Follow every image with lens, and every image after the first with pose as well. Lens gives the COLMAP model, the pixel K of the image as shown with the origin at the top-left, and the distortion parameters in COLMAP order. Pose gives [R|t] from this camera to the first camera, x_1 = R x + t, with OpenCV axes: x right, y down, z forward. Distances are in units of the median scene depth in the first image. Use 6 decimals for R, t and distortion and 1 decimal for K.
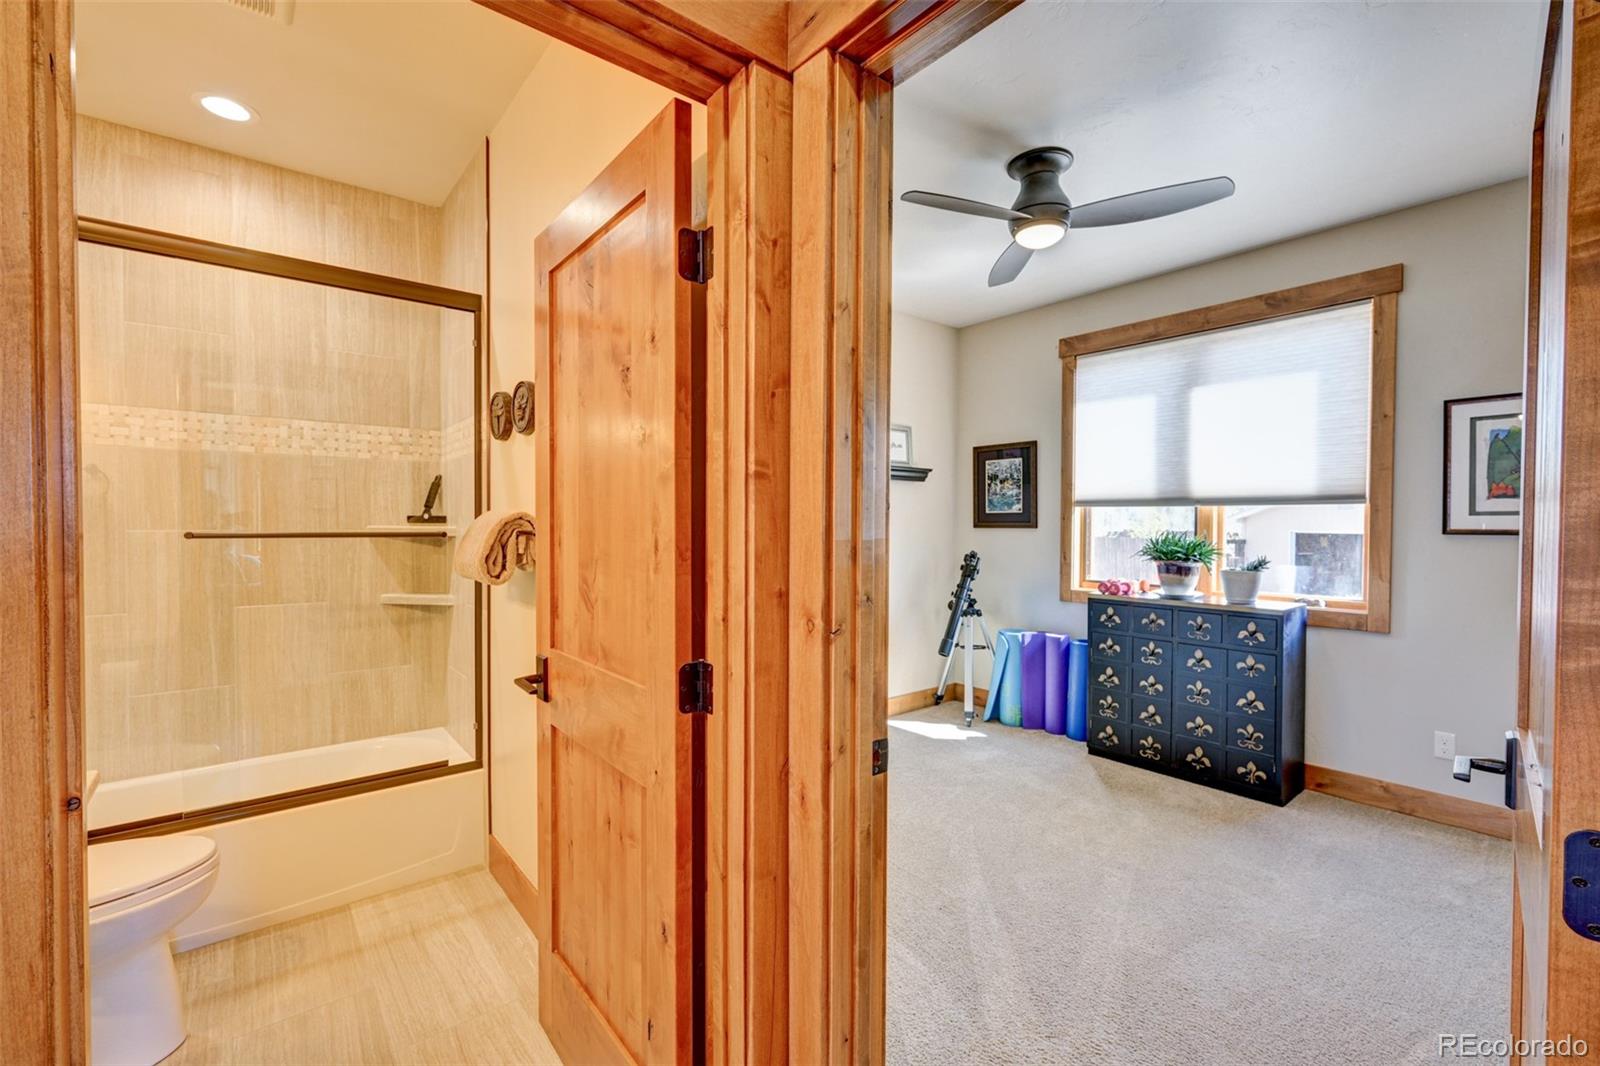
lens RADIAL K [[678.6, 0, 812.2], [0, 678.6, 533.8], [0, 0, 1]] dist [0.004163, -0.002049]
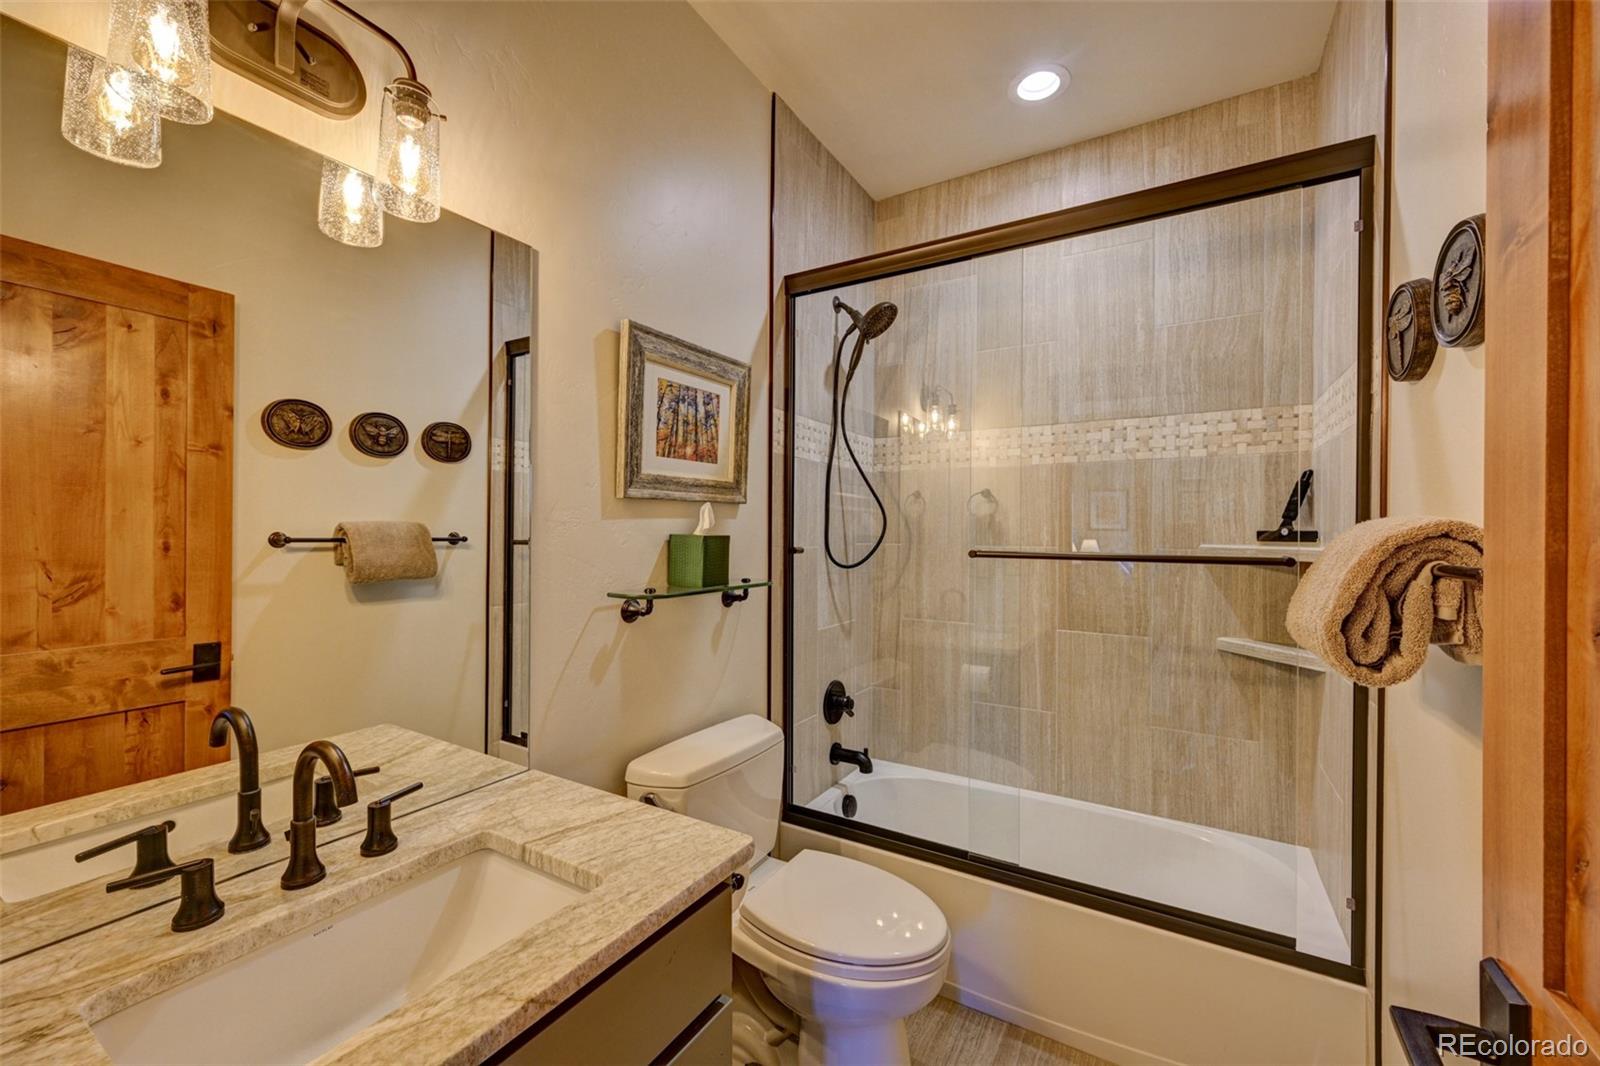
lens RADIAL K [[633.5, 0, 791.6], [0, 633.5, 534.1], [0, 0, 1]] dist [-0.001474, 0.001078]
pose [[0.321739, -0.000168, -0.946829, -0.132667], [-0.021163, 0.999749, -0.007368, -0.008495], [0.946592, 0.022408, 0.321654, 0.344791]]
